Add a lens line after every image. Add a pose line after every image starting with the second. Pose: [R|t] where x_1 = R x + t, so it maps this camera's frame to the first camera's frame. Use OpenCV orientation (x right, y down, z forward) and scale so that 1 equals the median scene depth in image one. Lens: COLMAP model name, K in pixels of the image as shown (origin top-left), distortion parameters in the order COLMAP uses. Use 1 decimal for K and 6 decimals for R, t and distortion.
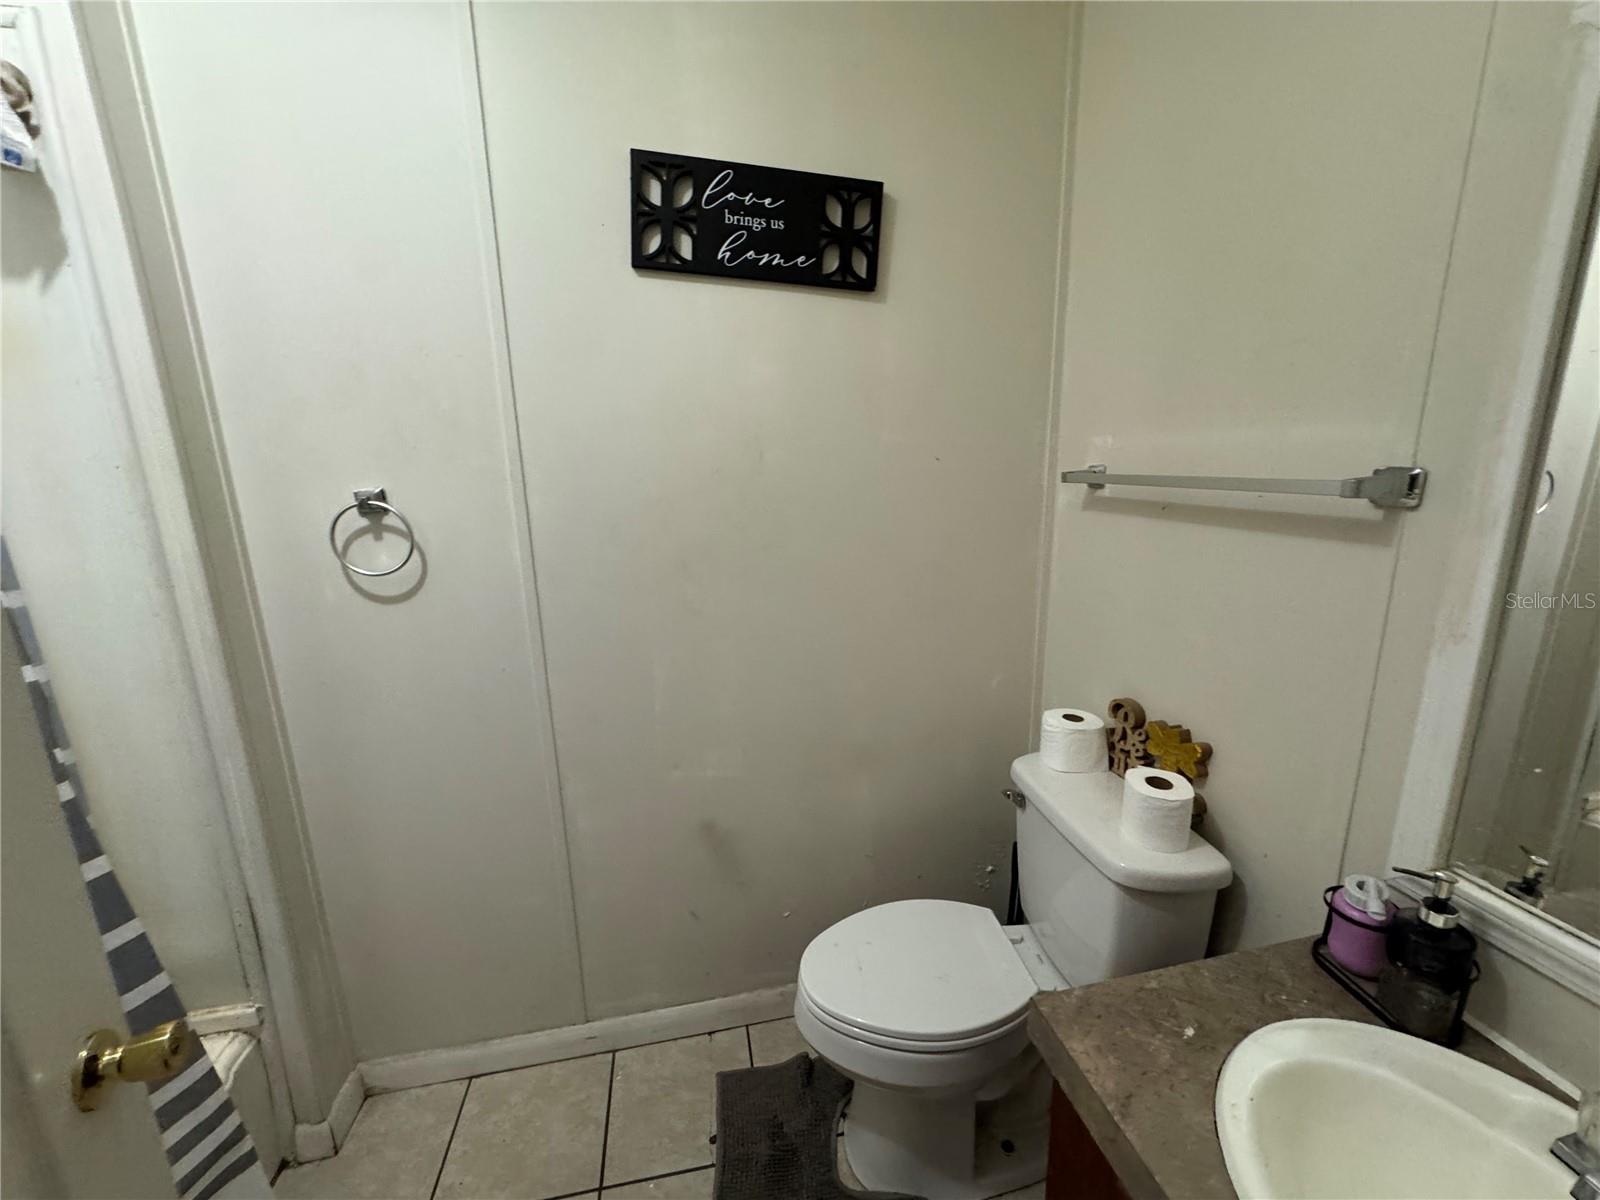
lens RADIAL K [[637.8, 0, 803.7], [0, 637.8, 603.2], [0, 0, 1]] dist [-0.006067, -0.000007]
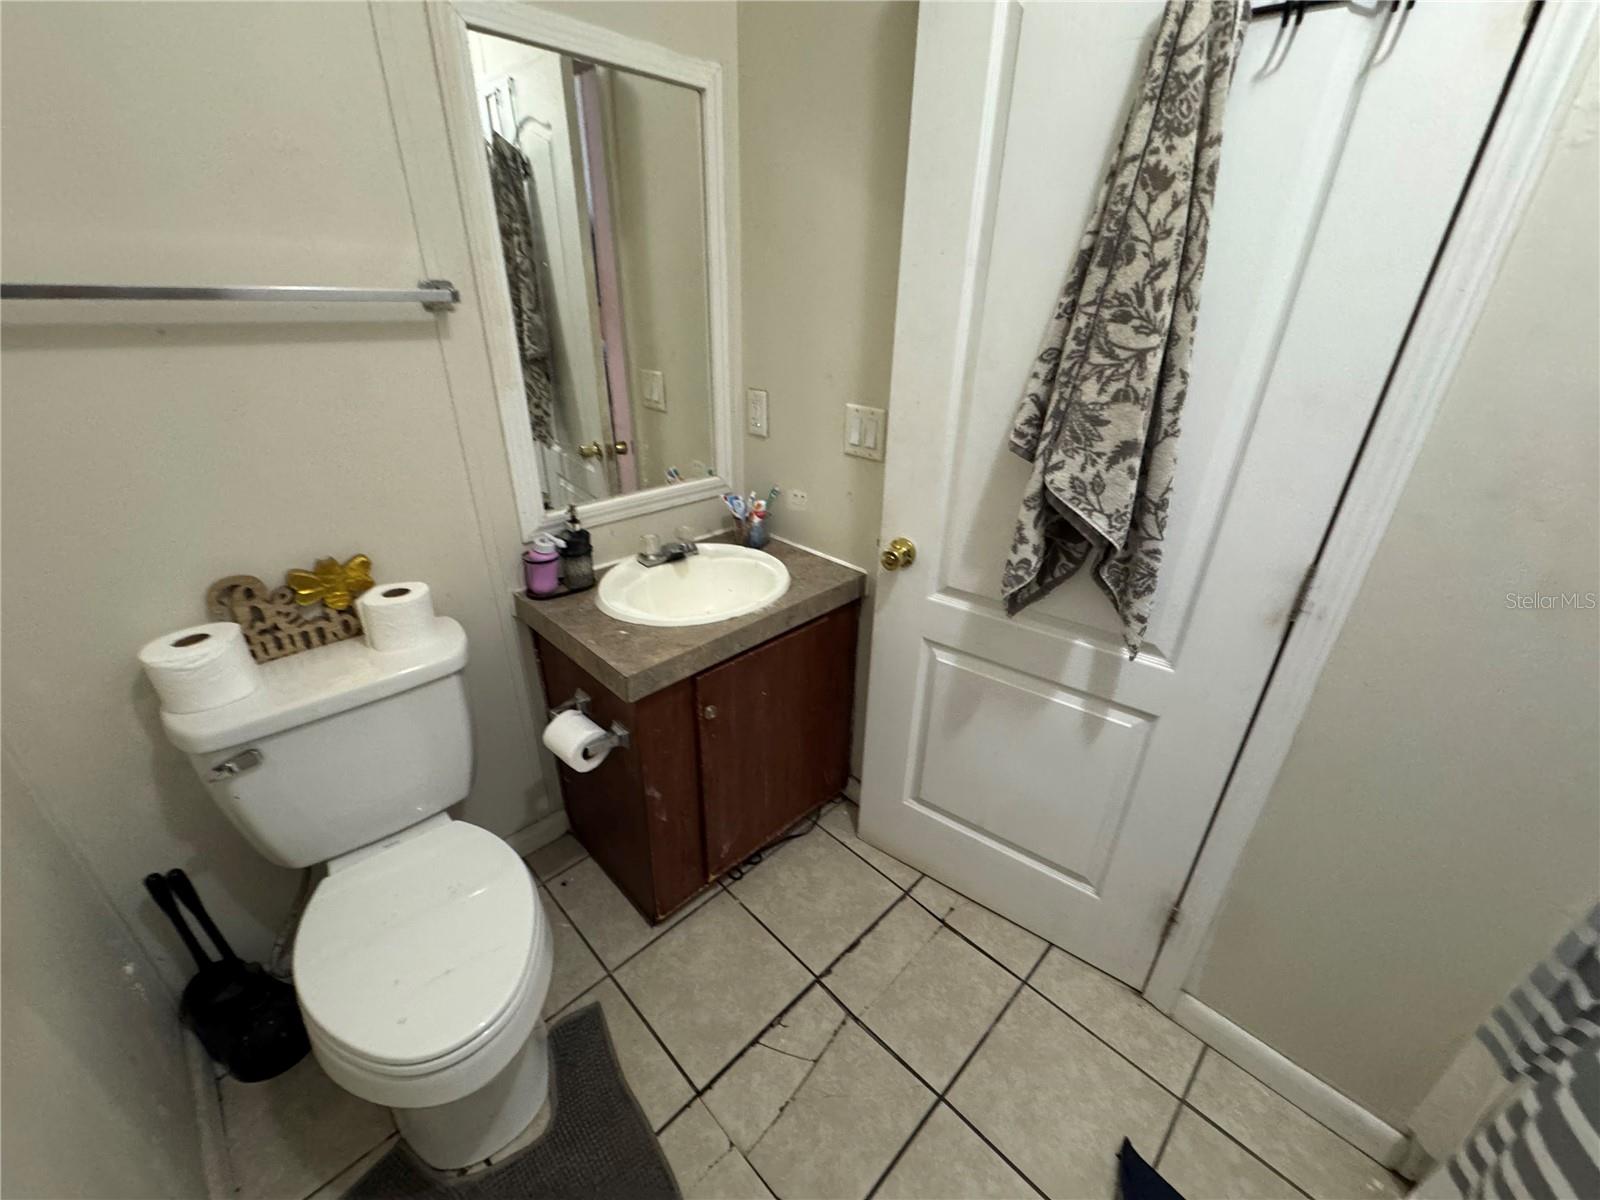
lens RADIAL K [[637.8, 0, 801.2], [0, 637.8, 609.2], [0, 0, 1]] dist [-0.006067, -0.000007]
pose [[-0.560855, -0.349402, 0.750573, -0.565083], [0.174504, 0.836327, 0.519717, -0.119910], [-0.809314, 0.422464, -0.408087, 0.754928]]
